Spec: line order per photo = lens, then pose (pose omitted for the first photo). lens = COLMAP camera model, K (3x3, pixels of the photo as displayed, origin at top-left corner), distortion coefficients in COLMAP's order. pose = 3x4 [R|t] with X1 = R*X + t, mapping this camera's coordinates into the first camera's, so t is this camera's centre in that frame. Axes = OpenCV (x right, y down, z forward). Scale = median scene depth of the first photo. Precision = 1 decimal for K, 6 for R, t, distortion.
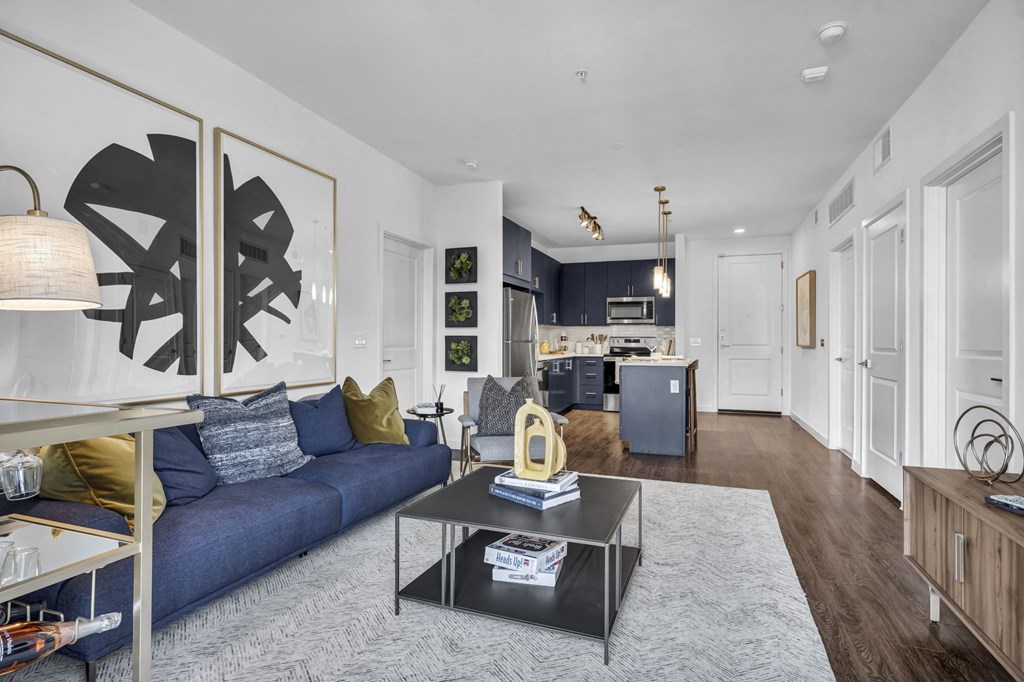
lens RADIAL K [[523.8, 0, 512.2], [0, 523.8, 337.7], [0, 0, 1]] dist [0.005016, 0.003471]
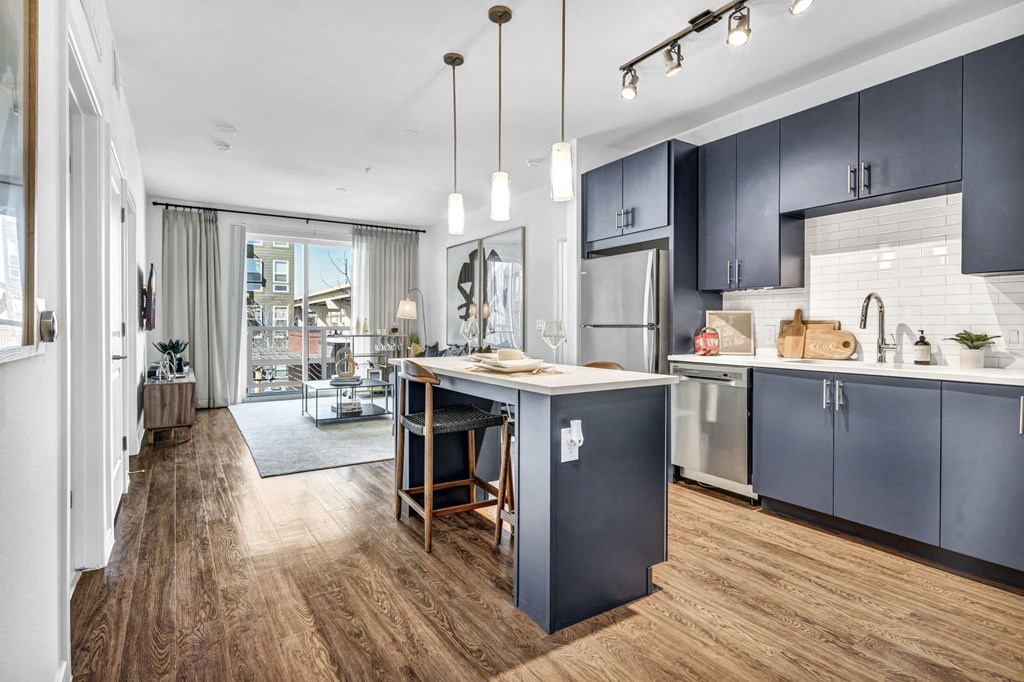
lens RADIAL K [[523.8, 0, 521.5], [0, 523.8, 330.6], [0, 0, 1]] dist [0.005016, 0.003471]
pose [[-0.593019, 0.005837, -0.805167, 1.500627], [0.001122, 0.999979, 0.006422, 0.017637], [0.805187, 0.002905, -0.593013, 3.003070]]
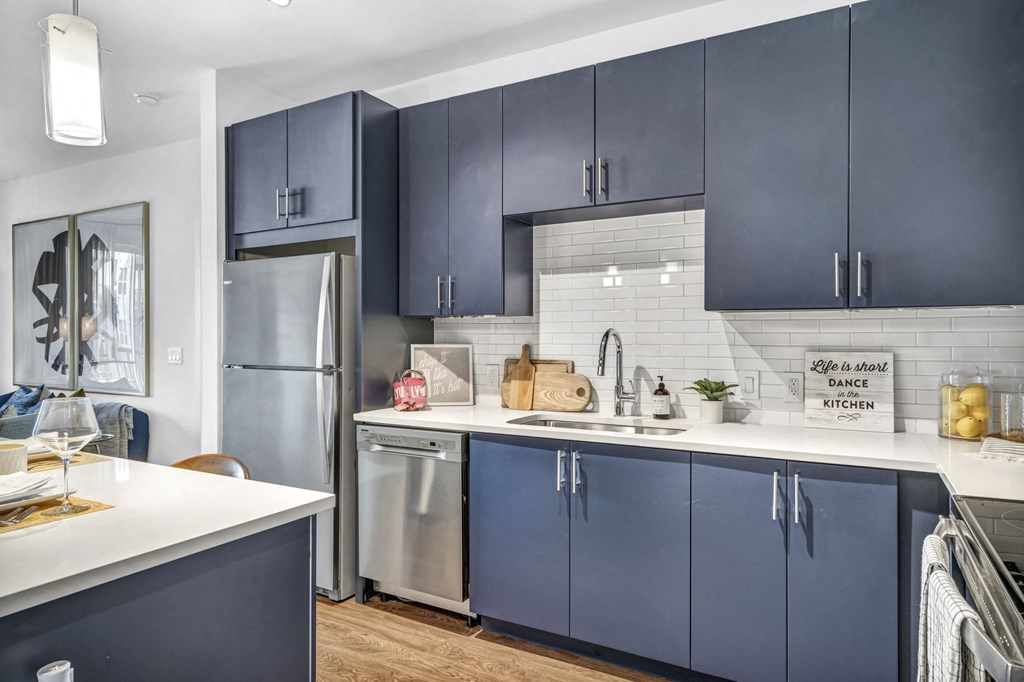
lens RADIAL K [[619.1, 0, 514.3], [0, 619.1, 340.5], [0, 0, 1]] dist [0.001516, 0.004156]
pose [[-0.165562, 0.004706, -0.986188, 1.158805], [0.002094, 0.999988, 0.004420, -0.045331], [0.986197, -0.001333, -0.165570, 2.949075]]
